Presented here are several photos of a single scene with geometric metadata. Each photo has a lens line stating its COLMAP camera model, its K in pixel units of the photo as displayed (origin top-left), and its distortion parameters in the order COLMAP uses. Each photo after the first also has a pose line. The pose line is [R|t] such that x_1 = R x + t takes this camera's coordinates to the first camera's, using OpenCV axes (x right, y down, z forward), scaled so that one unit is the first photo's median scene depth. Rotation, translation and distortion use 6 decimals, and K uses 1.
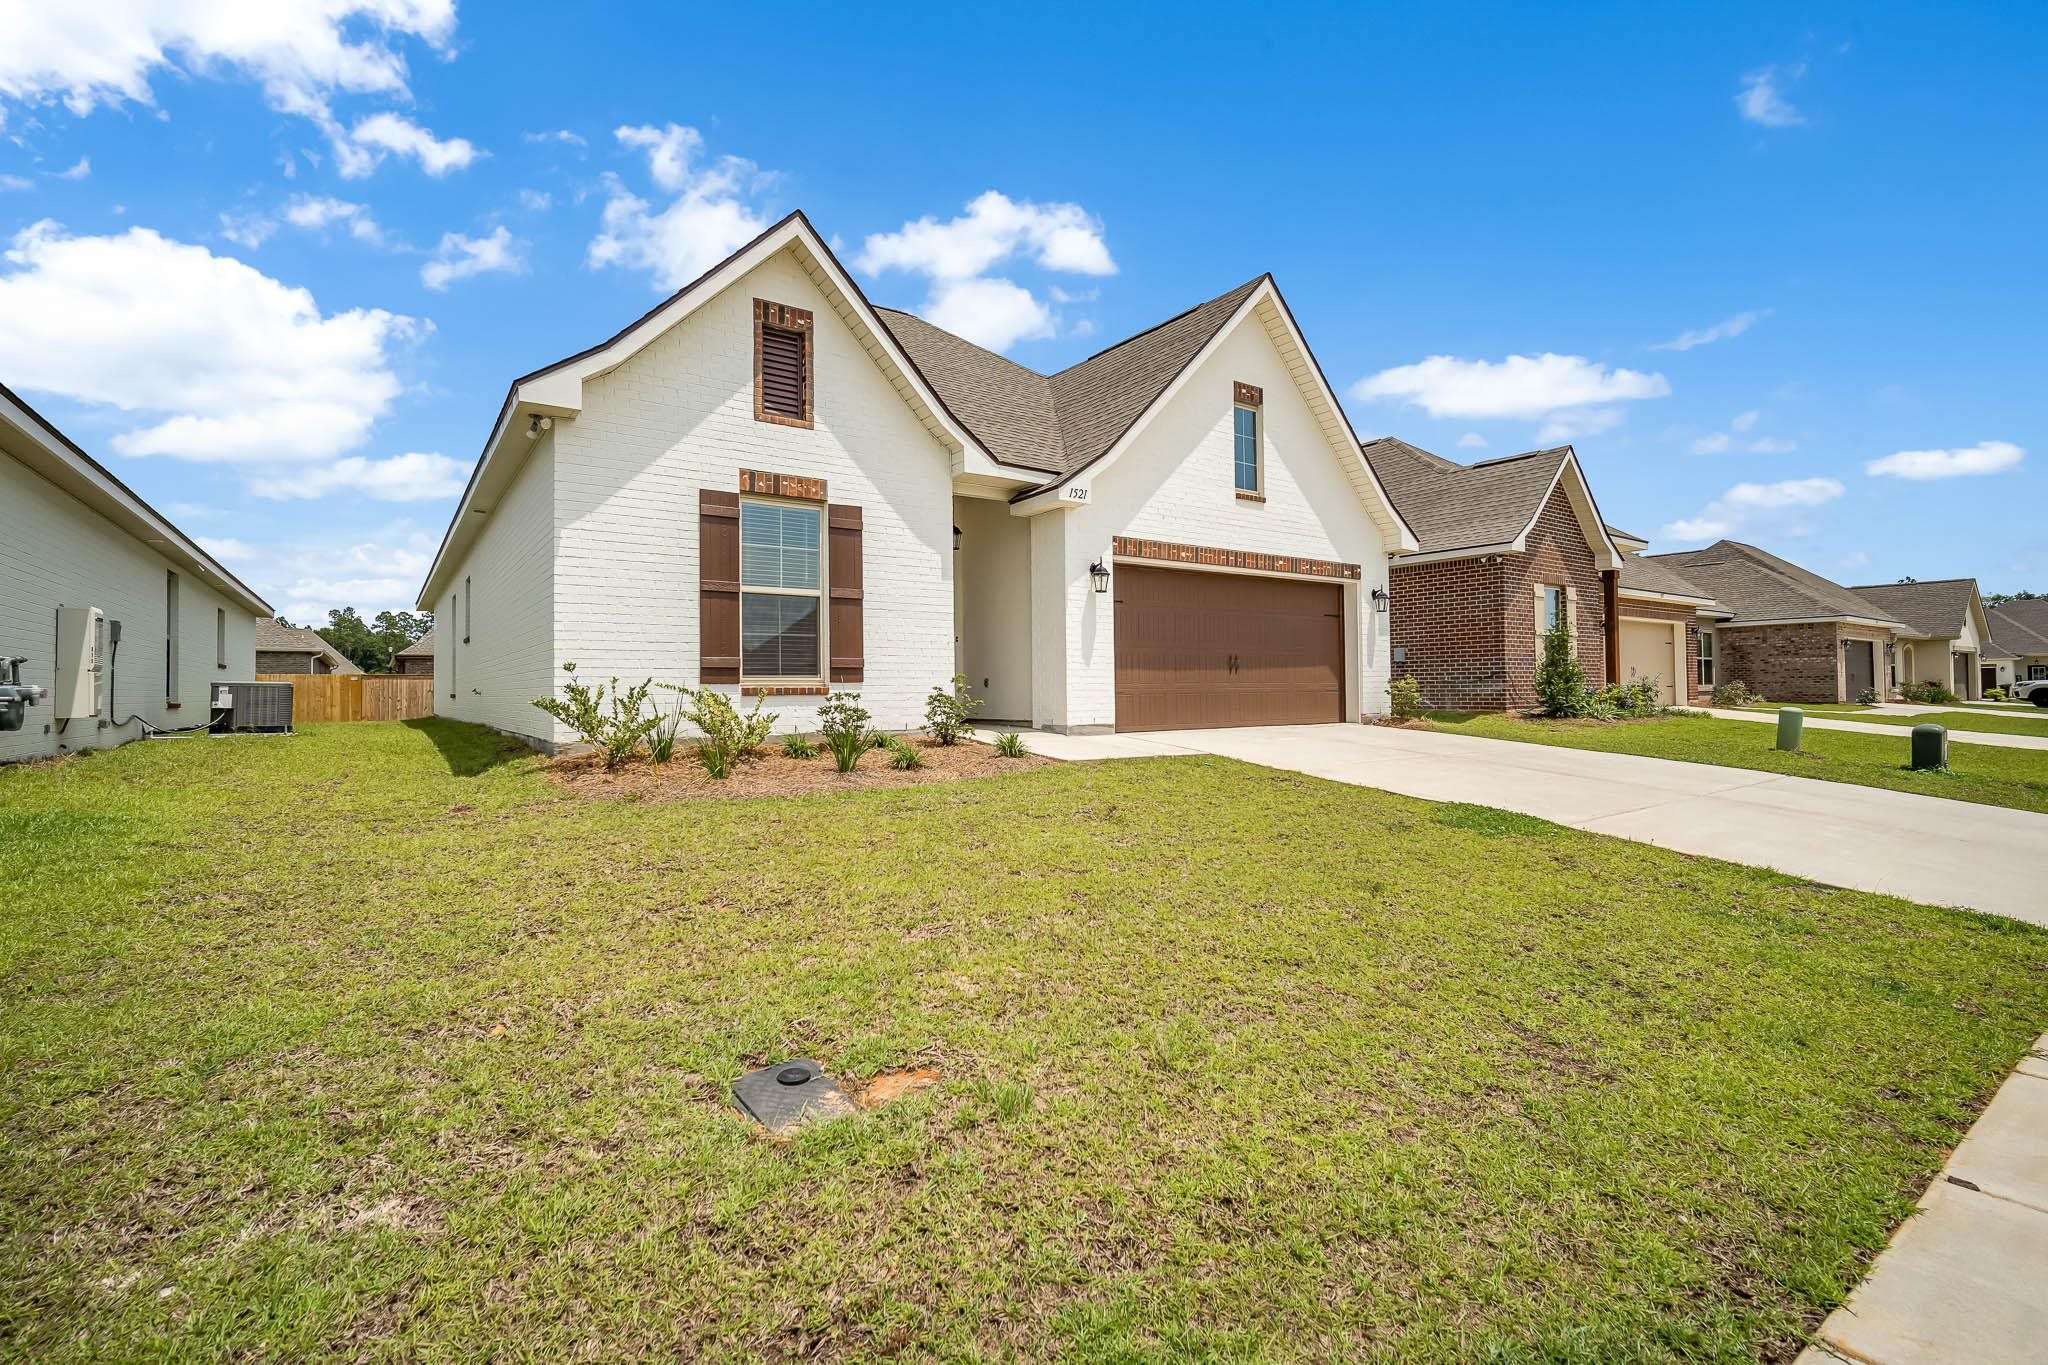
lens RADIAL K [[912.4, 0, 1026.6], [0, 912.4, 679.7], [0, 0, 1]] dist [-0.001625, -0.000225]
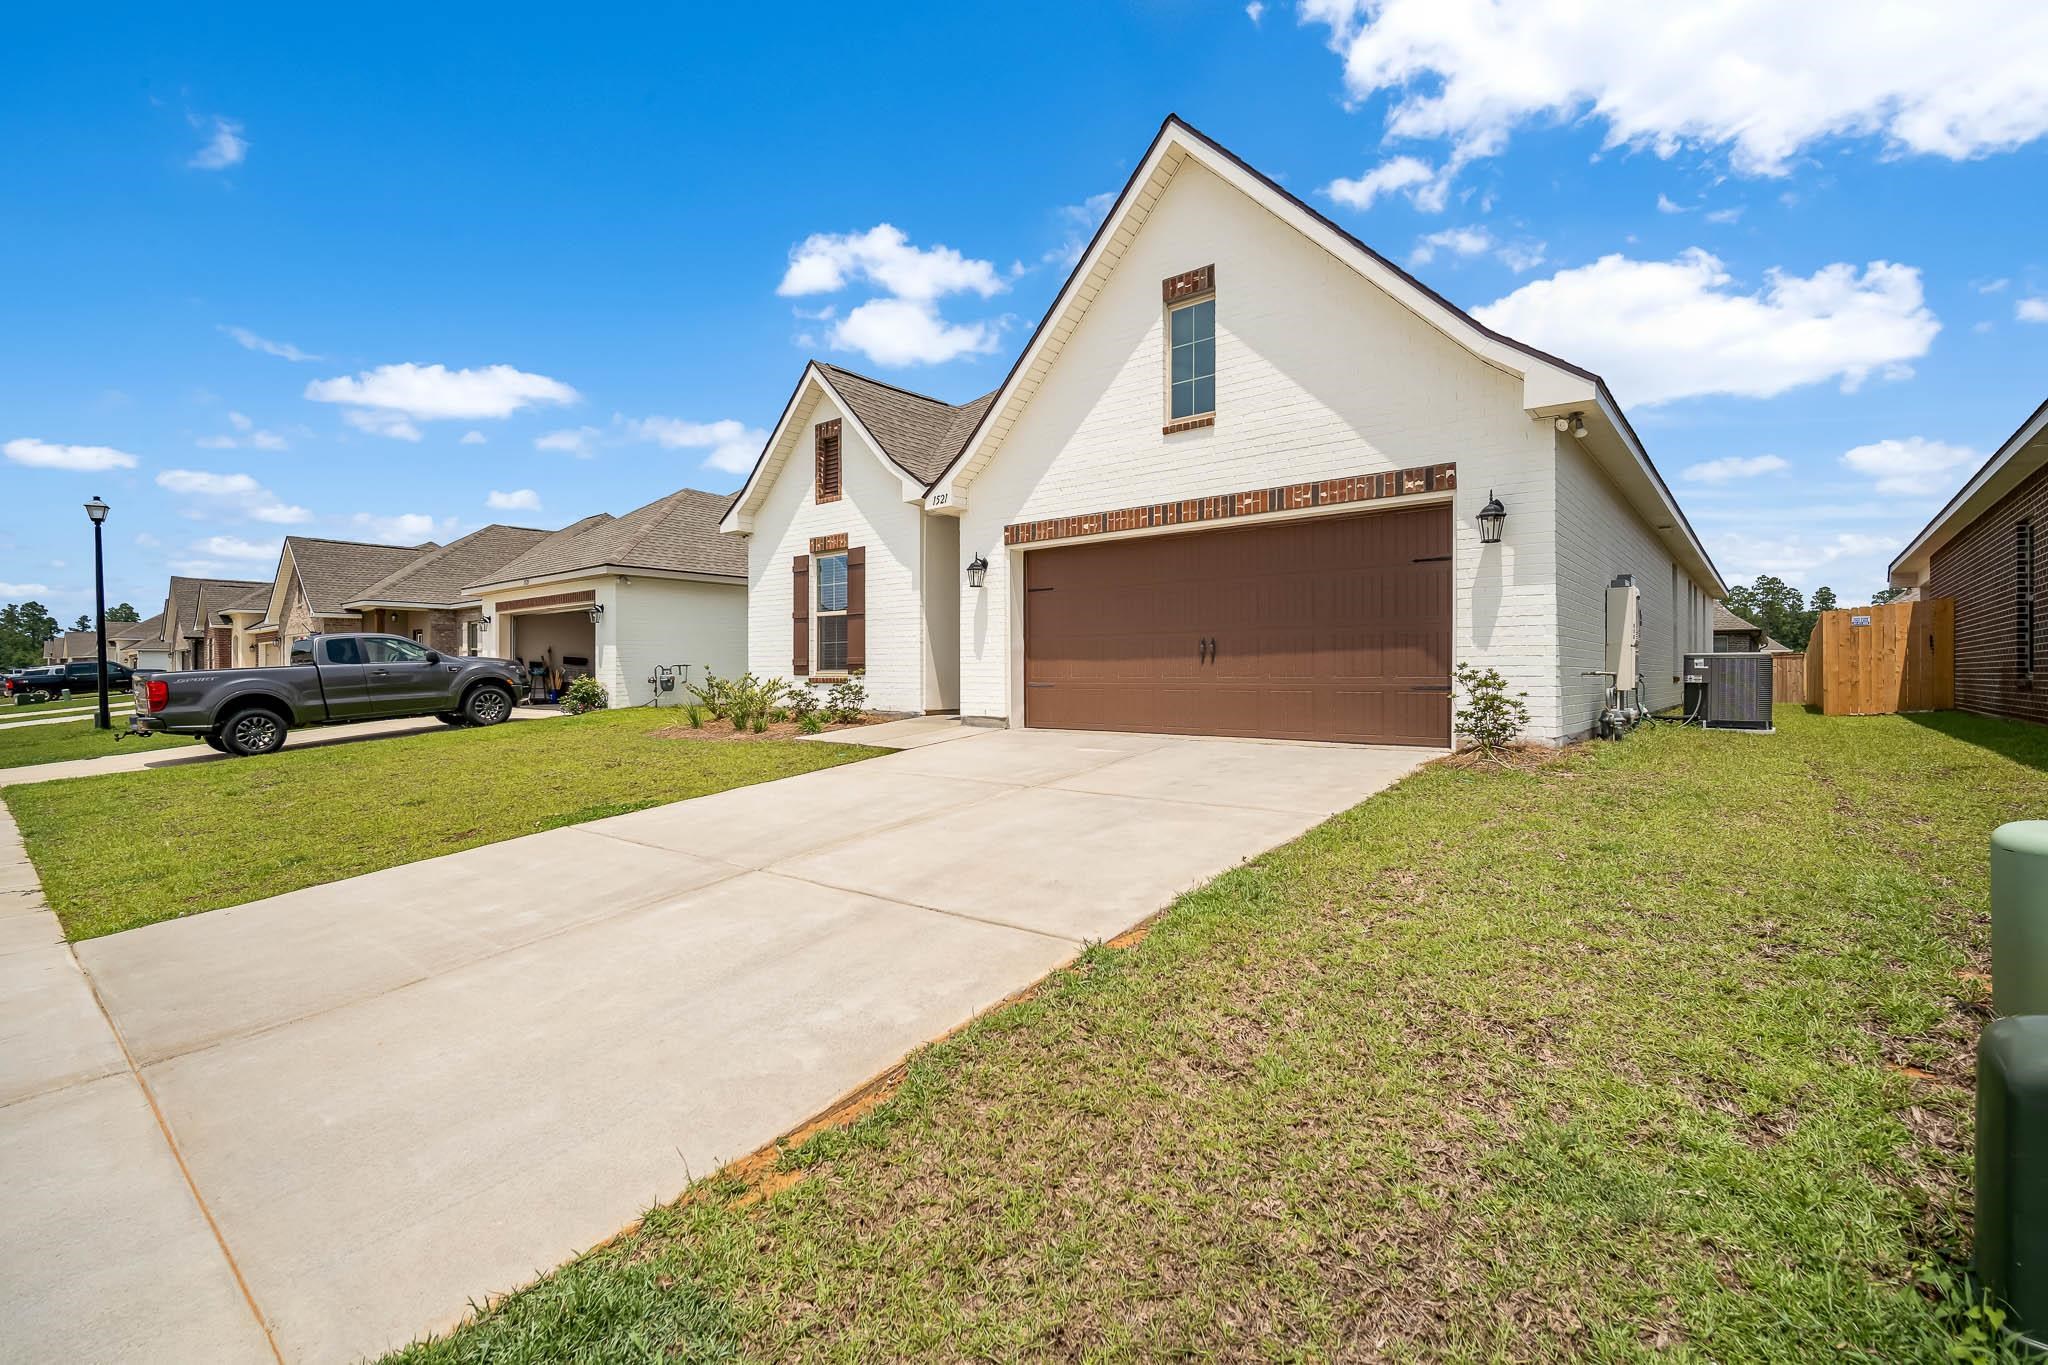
lens RADIAL K [[912.4, 0, 1025.3], [0, 912.4, 683.4], [0, 0, 1]] dist [-0.001625, -0.000225]
pose [[0.251951, 0.018709, -0.967559, 1.282254], [0.010647, 0.999699, 0.022103, -0.011502], [0.967681, -0.015871, 0.251676, 0.938033]]
